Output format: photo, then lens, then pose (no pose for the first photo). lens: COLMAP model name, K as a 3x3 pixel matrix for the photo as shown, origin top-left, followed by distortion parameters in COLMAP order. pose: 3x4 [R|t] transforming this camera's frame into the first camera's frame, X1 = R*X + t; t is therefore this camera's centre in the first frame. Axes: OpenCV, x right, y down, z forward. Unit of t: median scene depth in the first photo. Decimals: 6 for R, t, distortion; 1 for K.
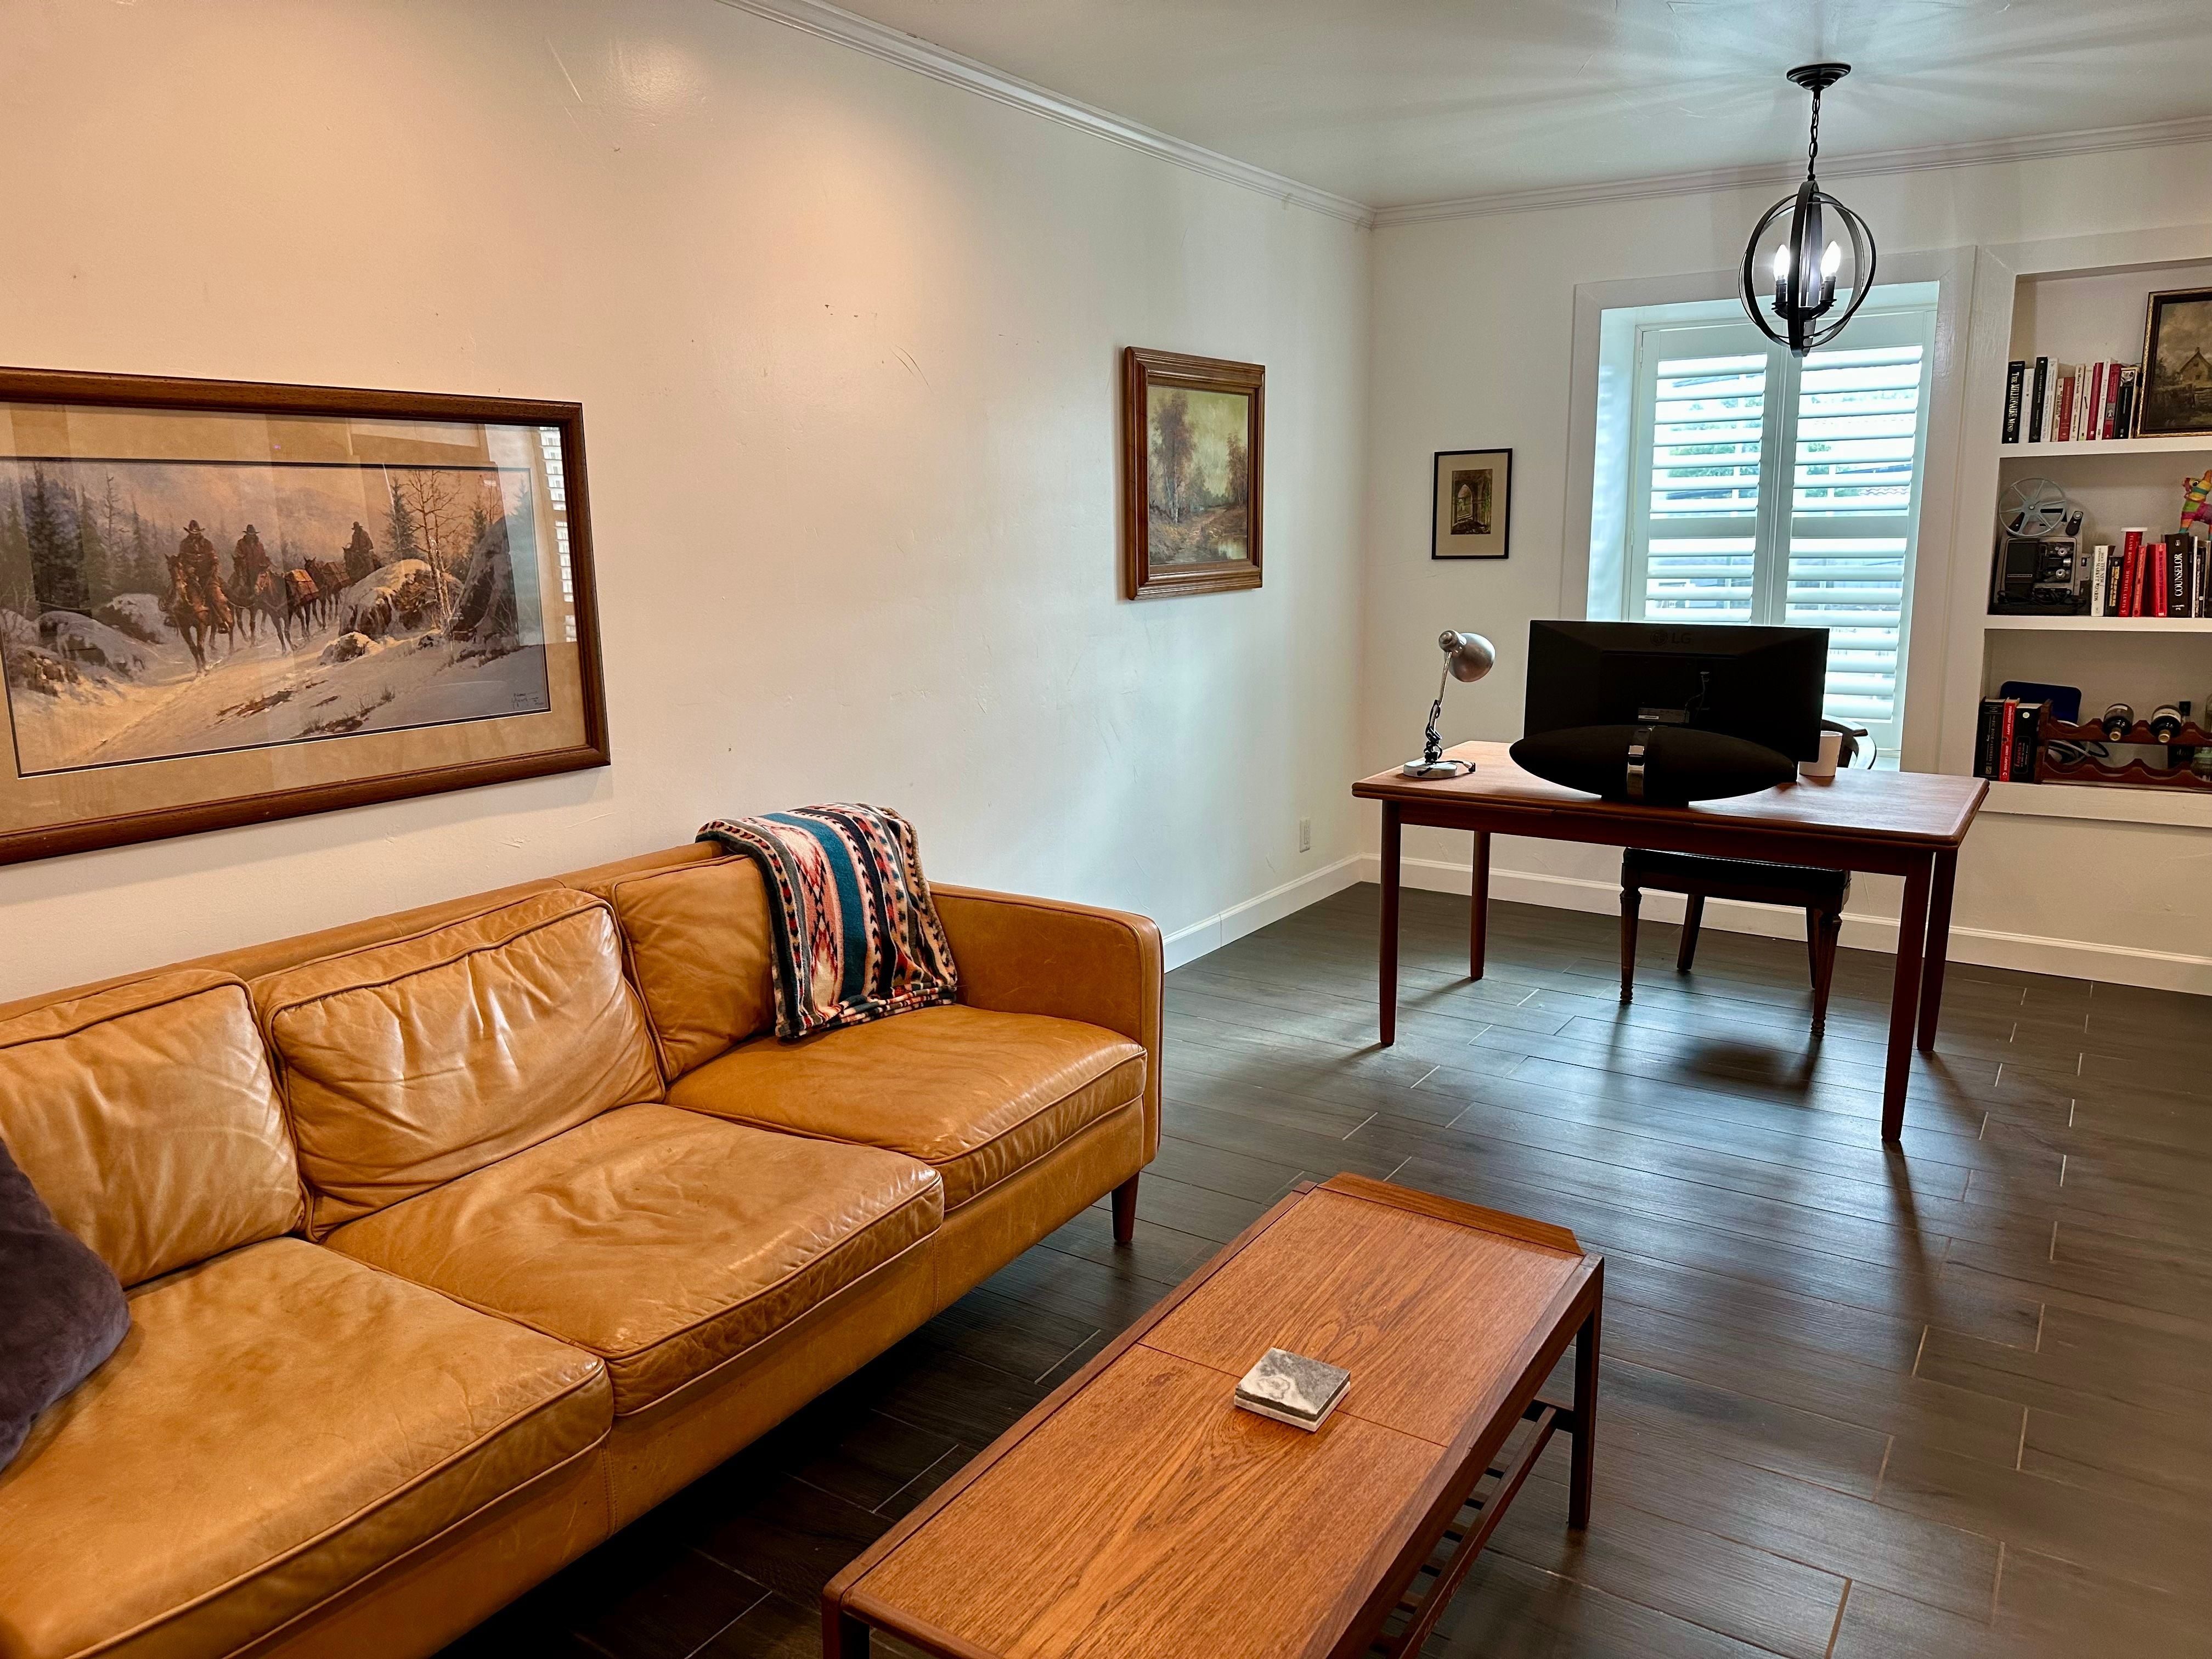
lens RADIAL K [[1542.5, 0, 1105.3], [0, 1542.5, 838.6], [0, 0, 1]] dist [0.128461, -0.192938]
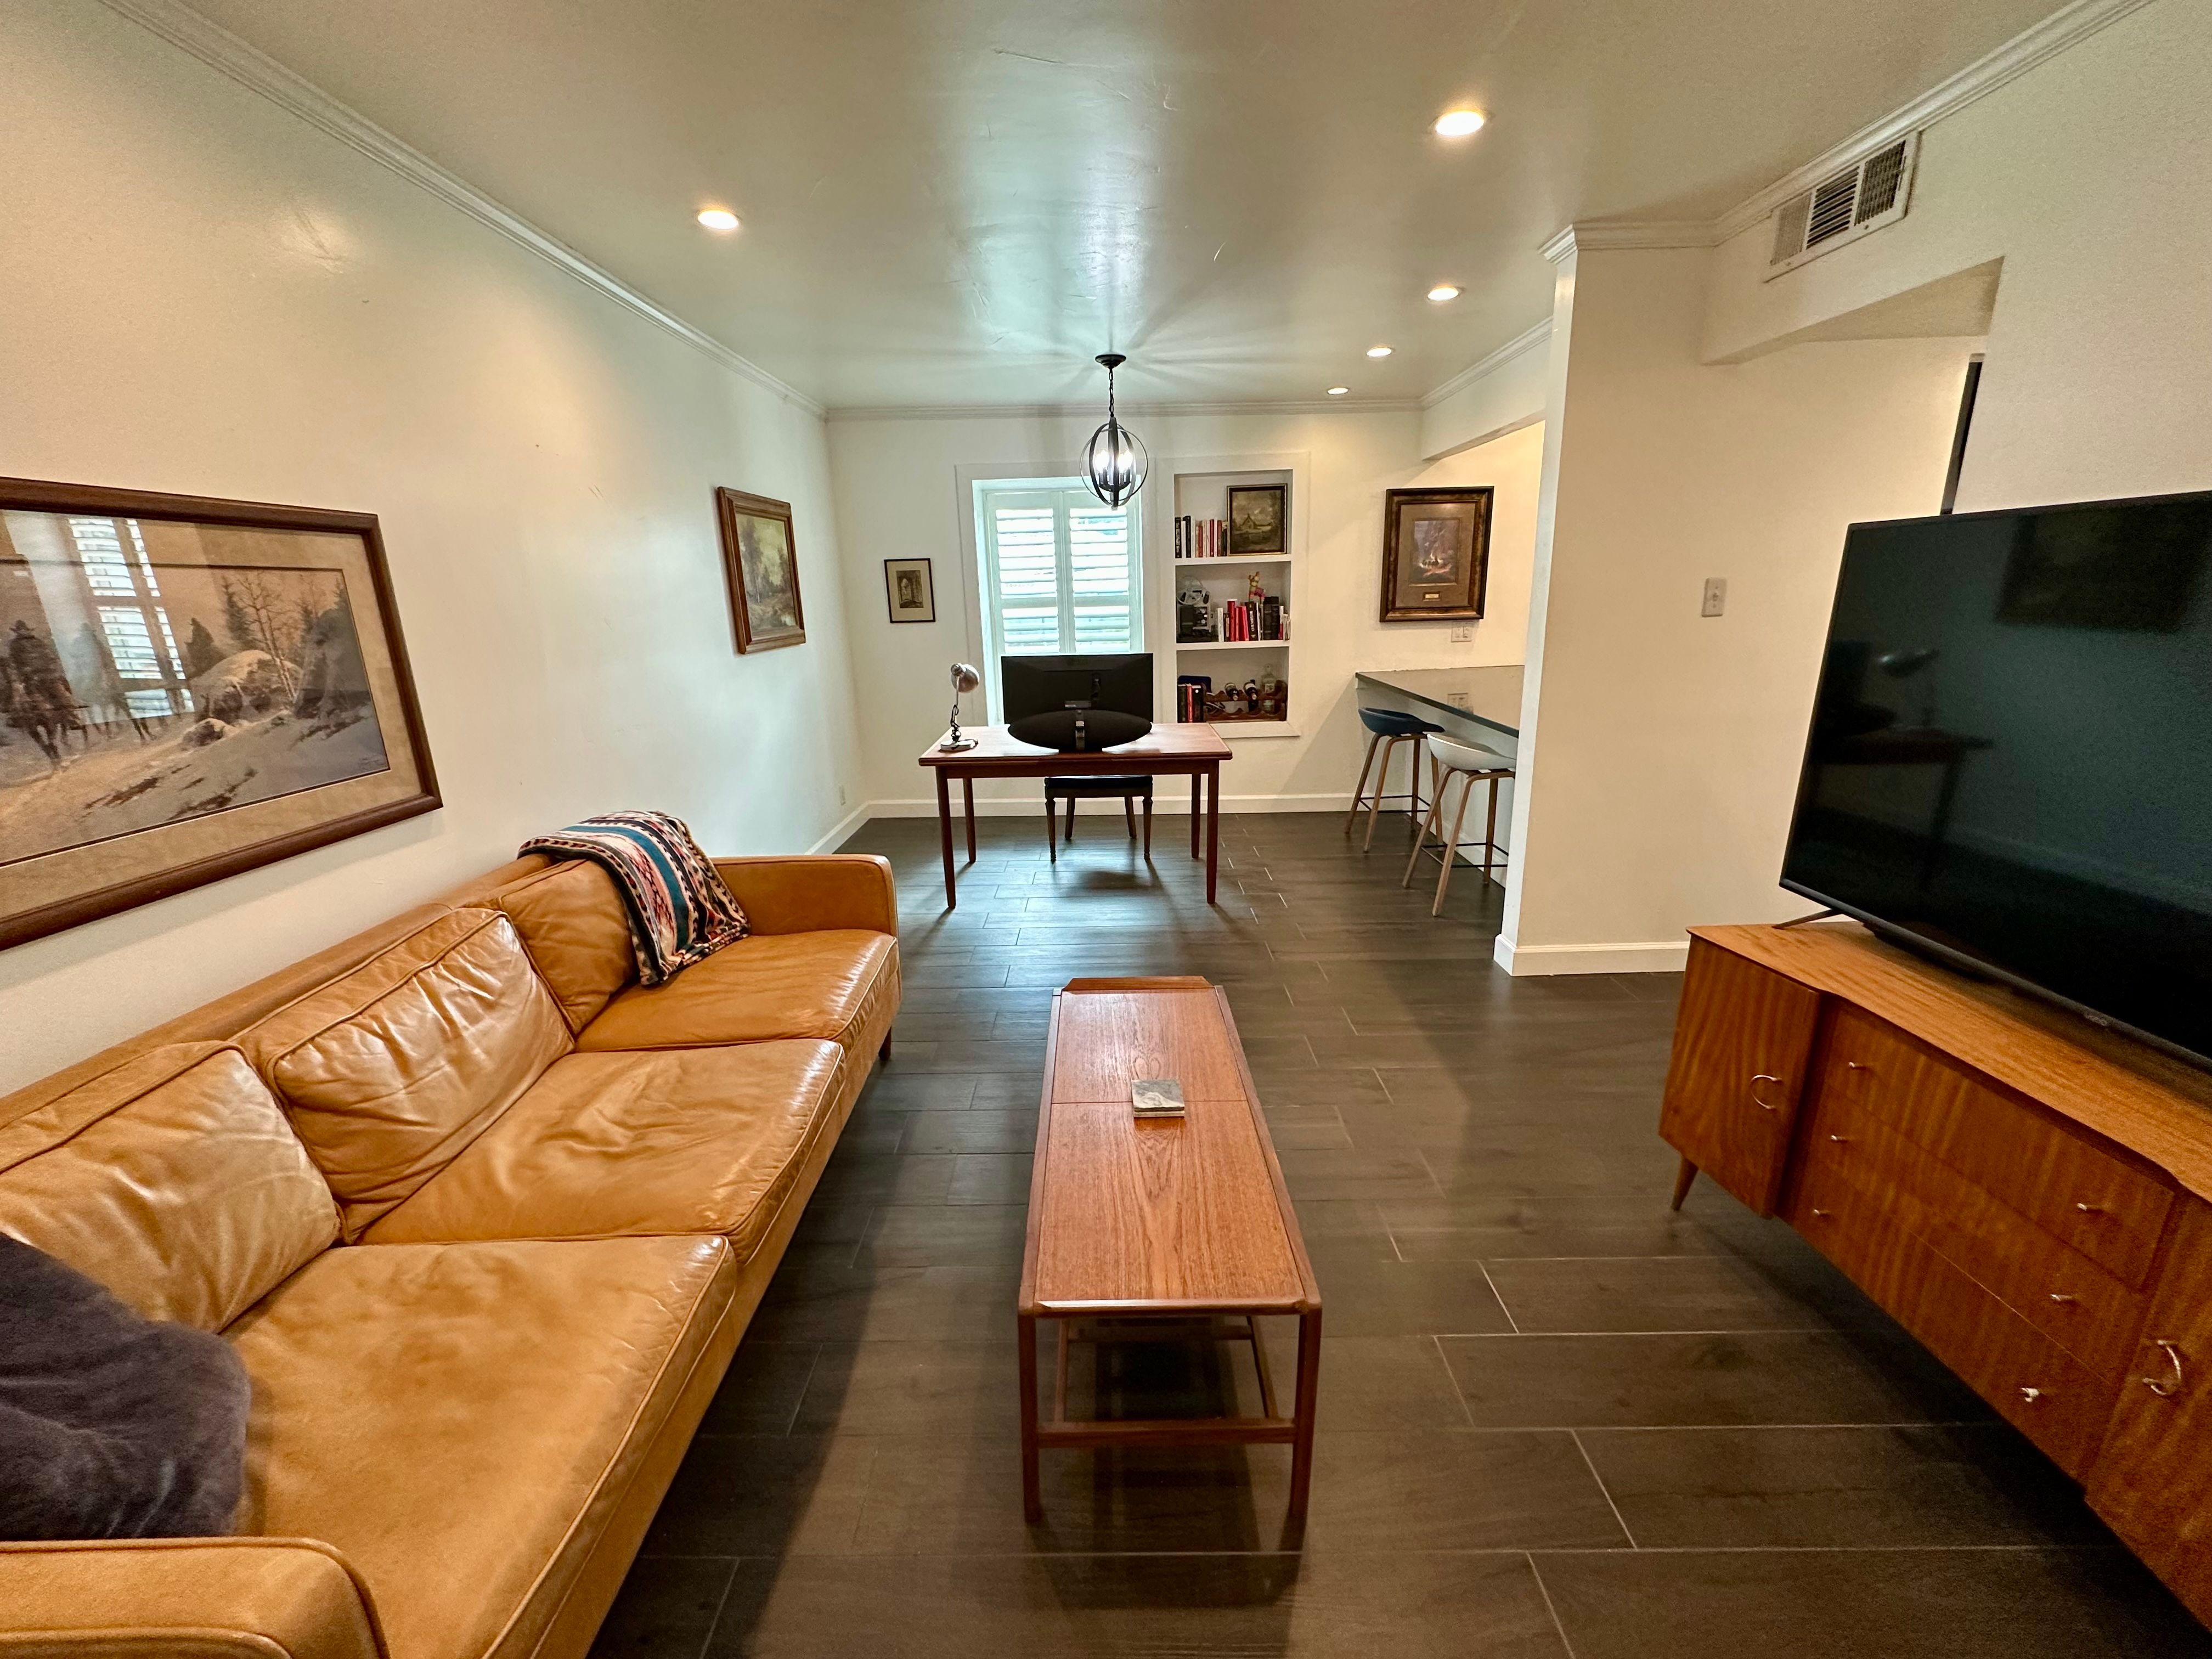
lens RADIAL K [[881.8, 0, 1103.7], [0, 881.8, 830.9], [0, 0, 1]] dist [-0.000650, 0.000471]
pose [[0.839893, -0.152978, 0.520747, -0.247764], [0.123867, 0.988163, 0.090508, -0.026984], [-0.528429, -0.011513, 0.848900, 0.119002]]
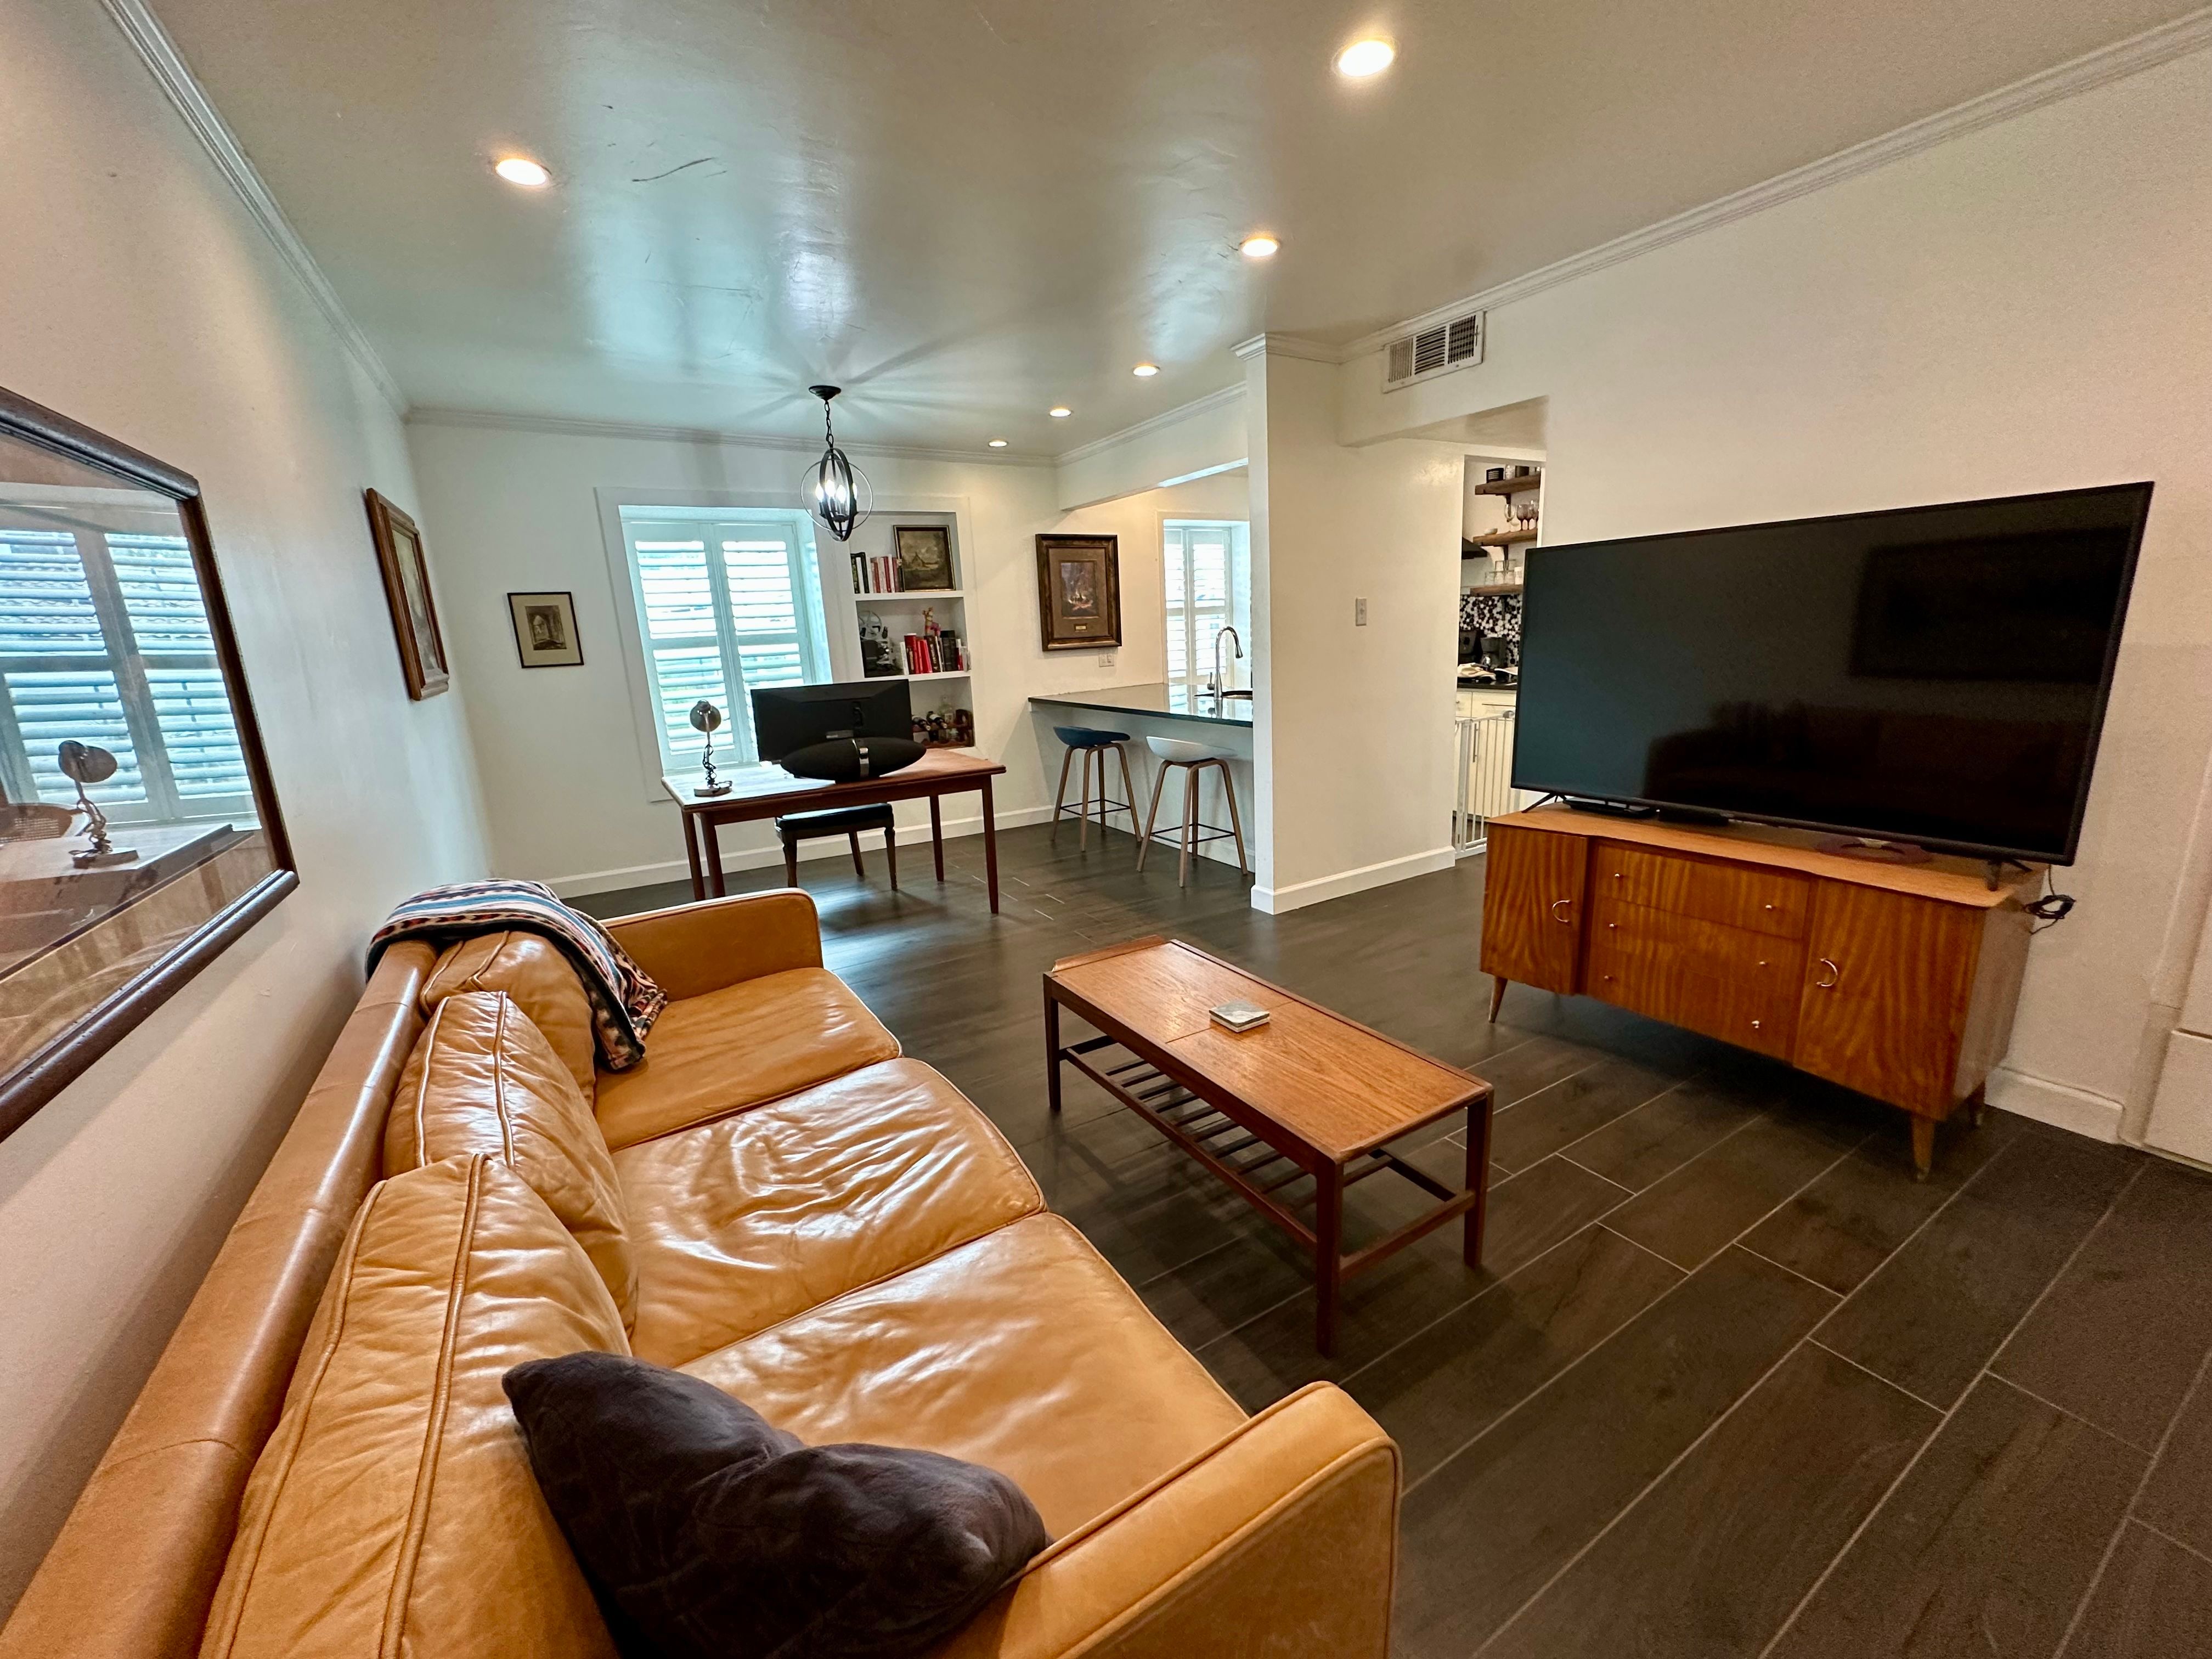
lens RADIAL K [[881.8, 0, 1103.7], [0, 881.8, 830.9], [0, 0, 1]] dist [-0.000650, 0.000471]
pose [[0.432556, -0.211365, 0.876482, -0.566333], [0.218695, 0.967698, 0.125433, -0.041294], [-0.874682, 0.137425, 0.464808, 0.360962]]
